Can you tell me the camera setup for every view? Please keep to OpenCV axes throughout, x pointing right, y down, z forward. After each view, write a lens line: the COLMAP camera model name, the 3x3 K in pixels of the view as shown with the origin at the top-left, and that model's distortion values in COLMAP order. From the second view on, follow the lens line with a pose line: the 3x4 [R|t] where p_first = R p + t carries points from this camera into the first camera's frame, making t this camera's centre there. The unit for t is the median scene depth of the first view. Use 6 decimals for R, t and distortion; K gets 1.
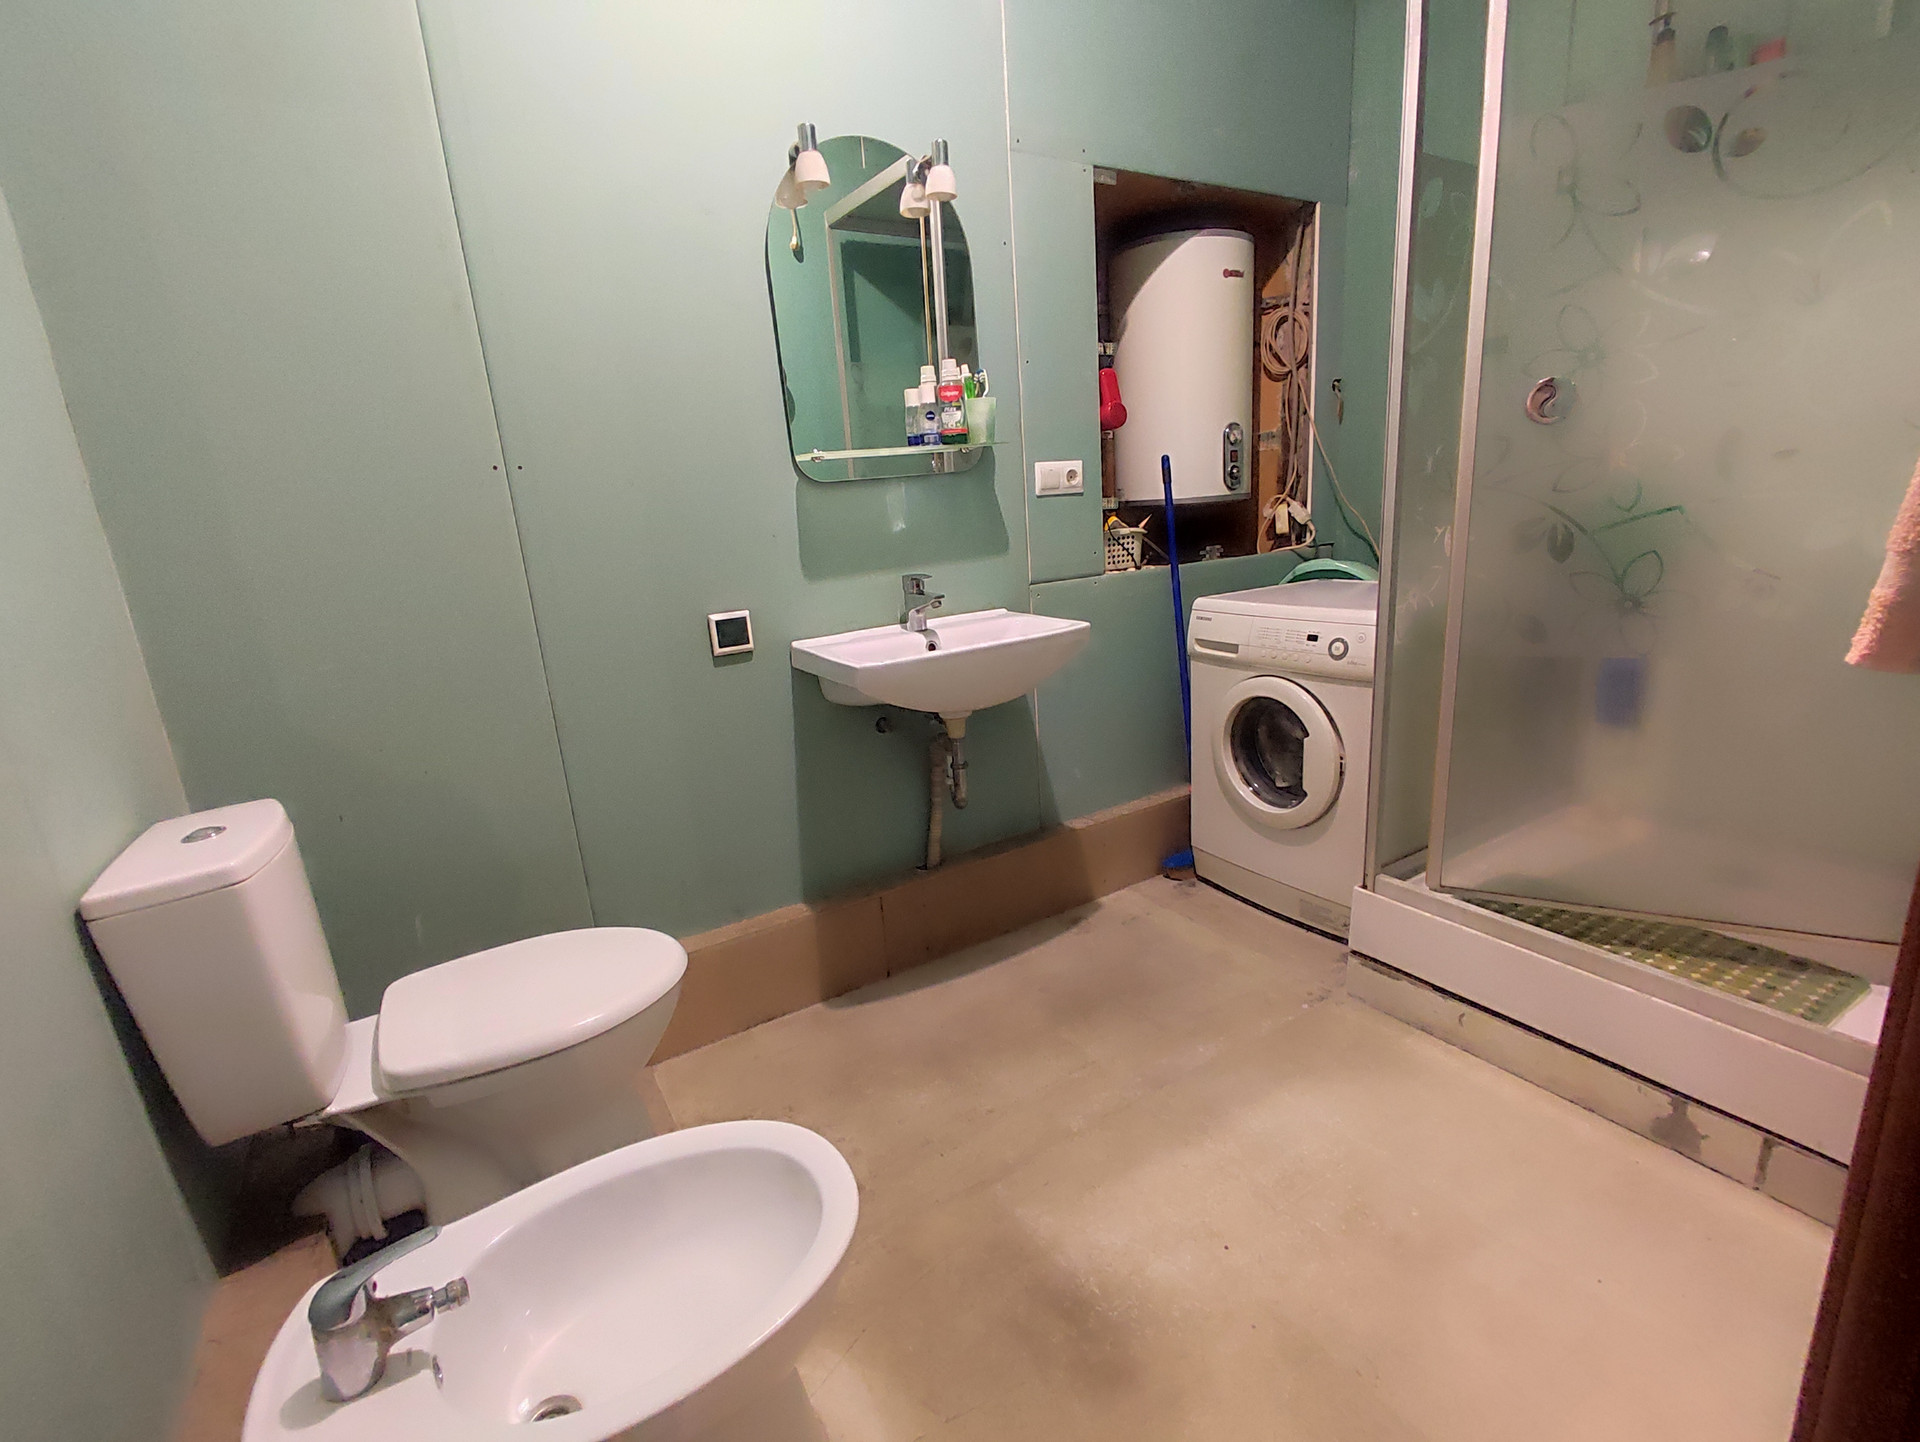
lens RADIAL K [[874.2, 0, 964.8], [0, 874.2, 713.4], [0, 0, 1]] dist [-0.001621, -0.001037]
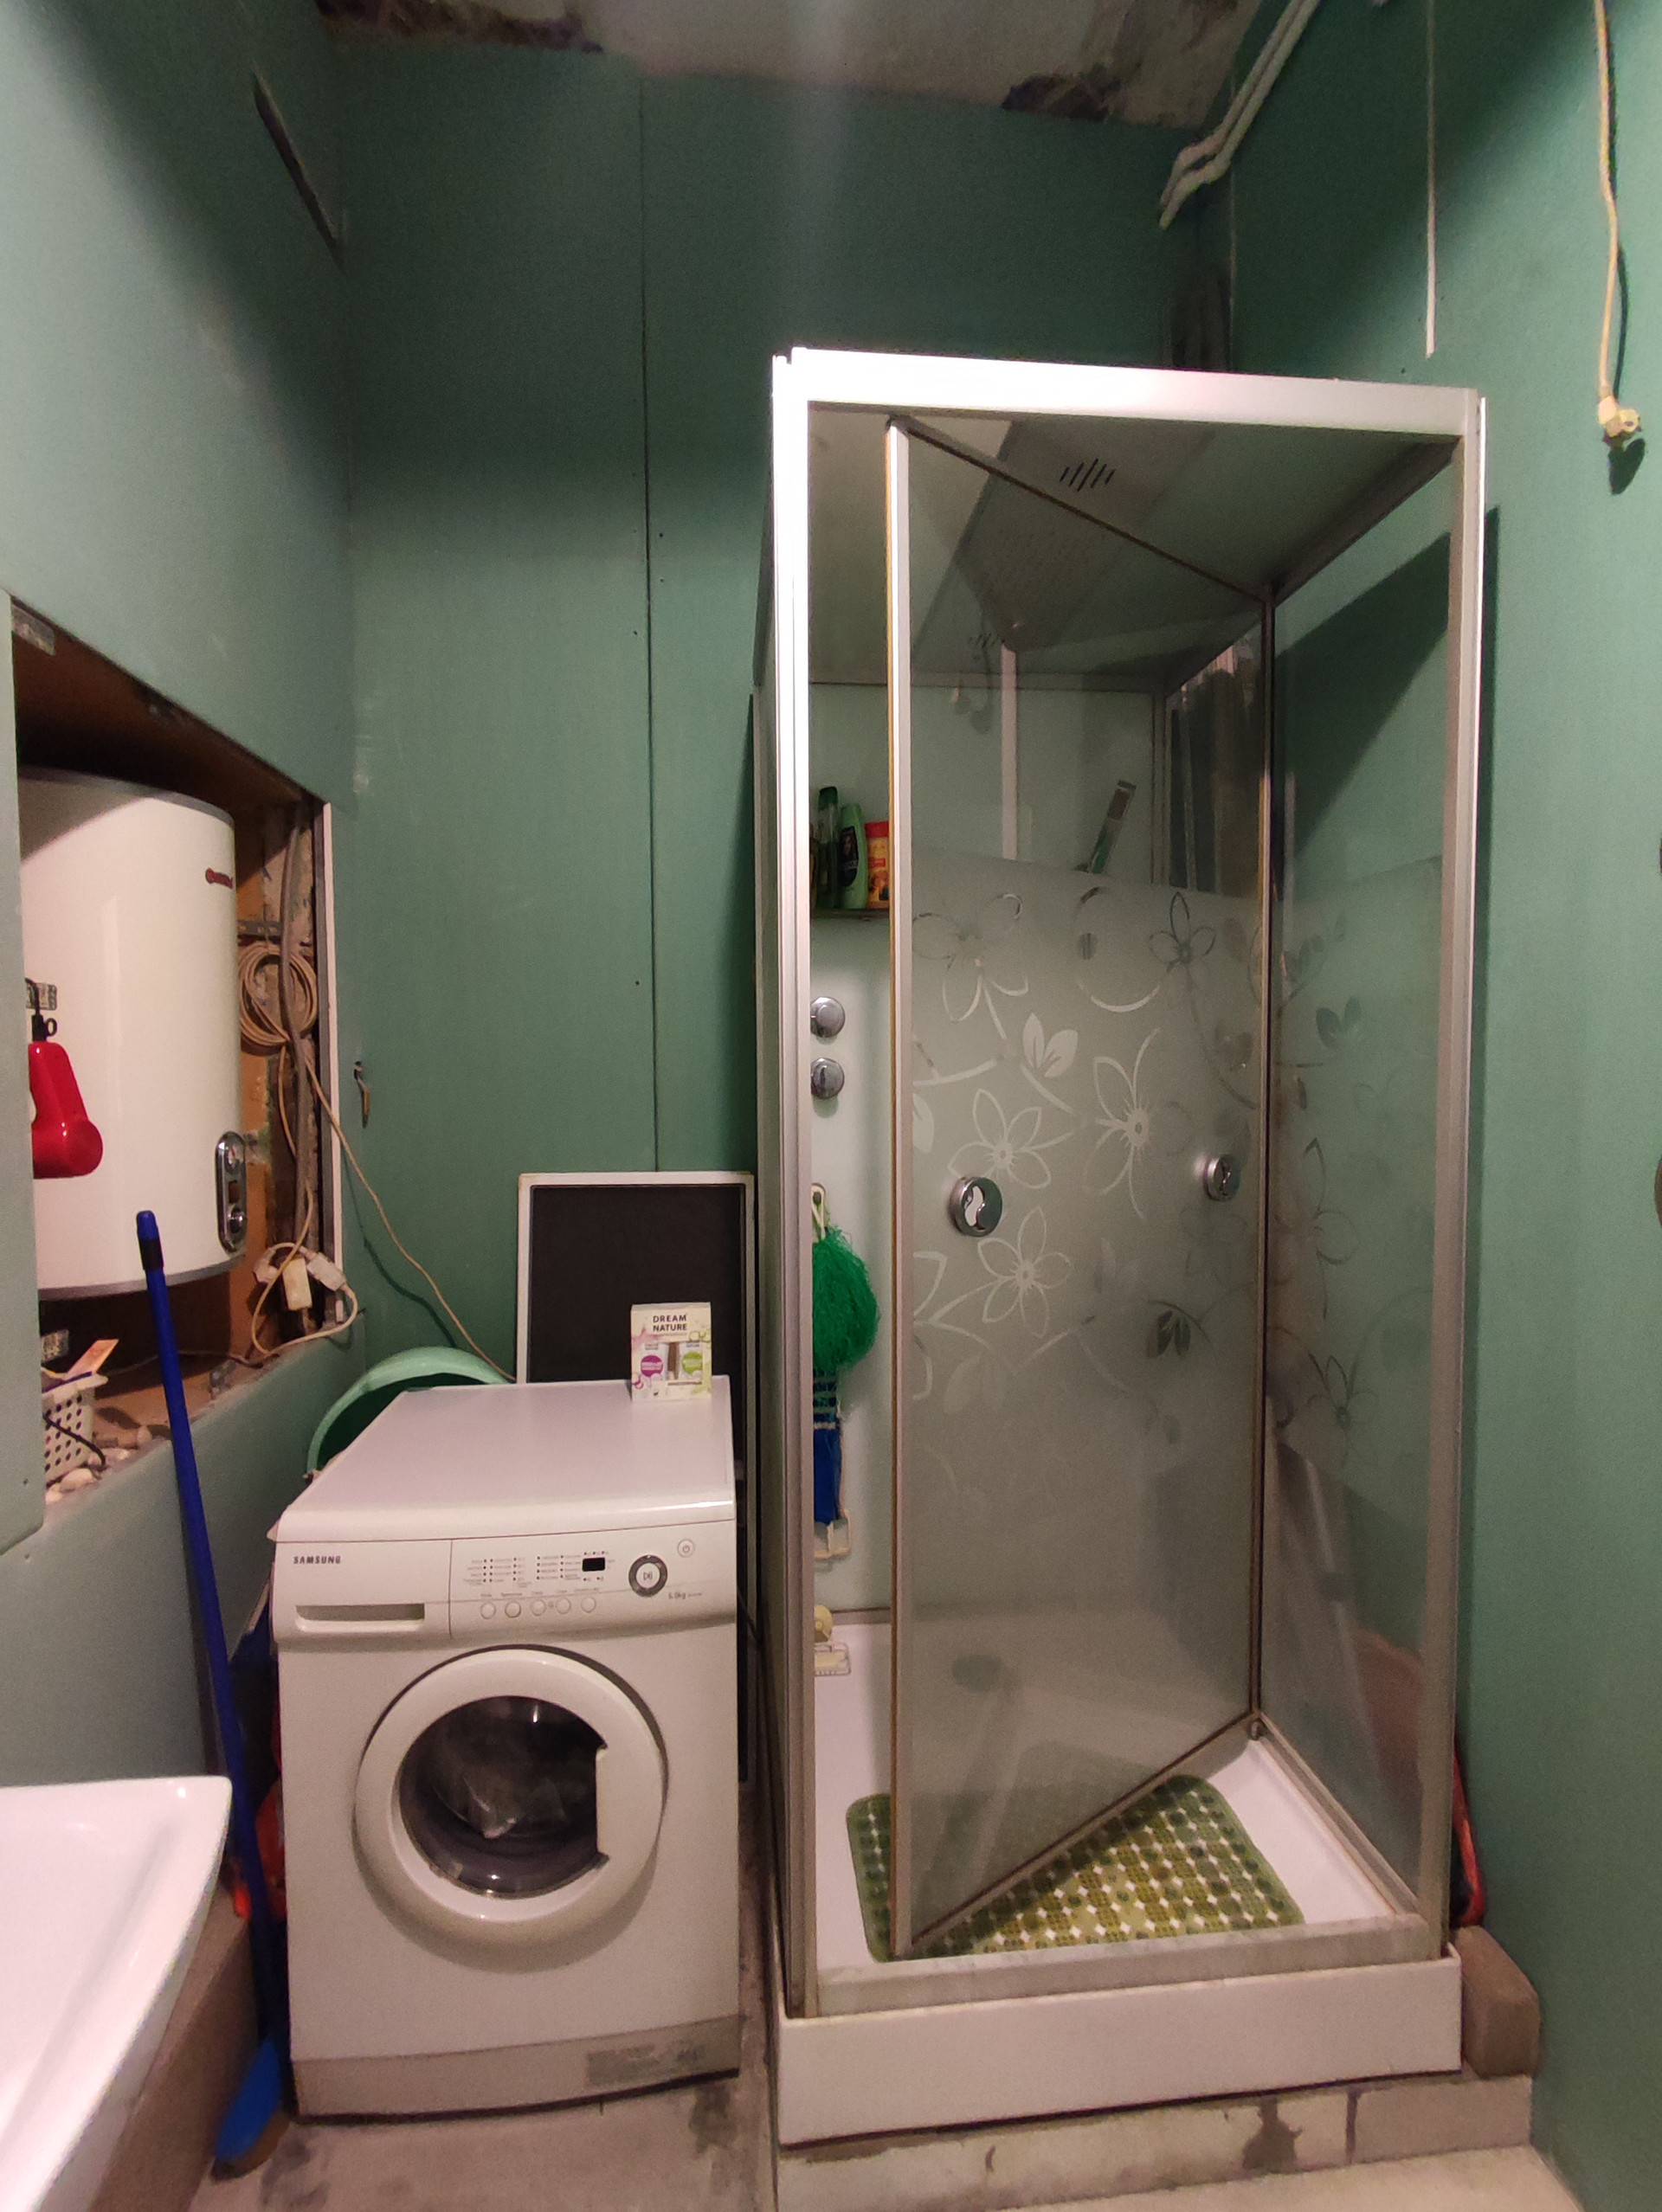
lens RADIAL K [[1007.2, 0, 821.7], [0, 1007.2, 1105.0], [0, 0, 1]] dist [-0.001621, -0.001037]
pose [[0.438452, 0.028266, 0.898310, -0.109103], [0.187863, 0.974544, -0.122358, -0.231221], [-0.878901, 0.222407, 0.421981, 0.462244]]
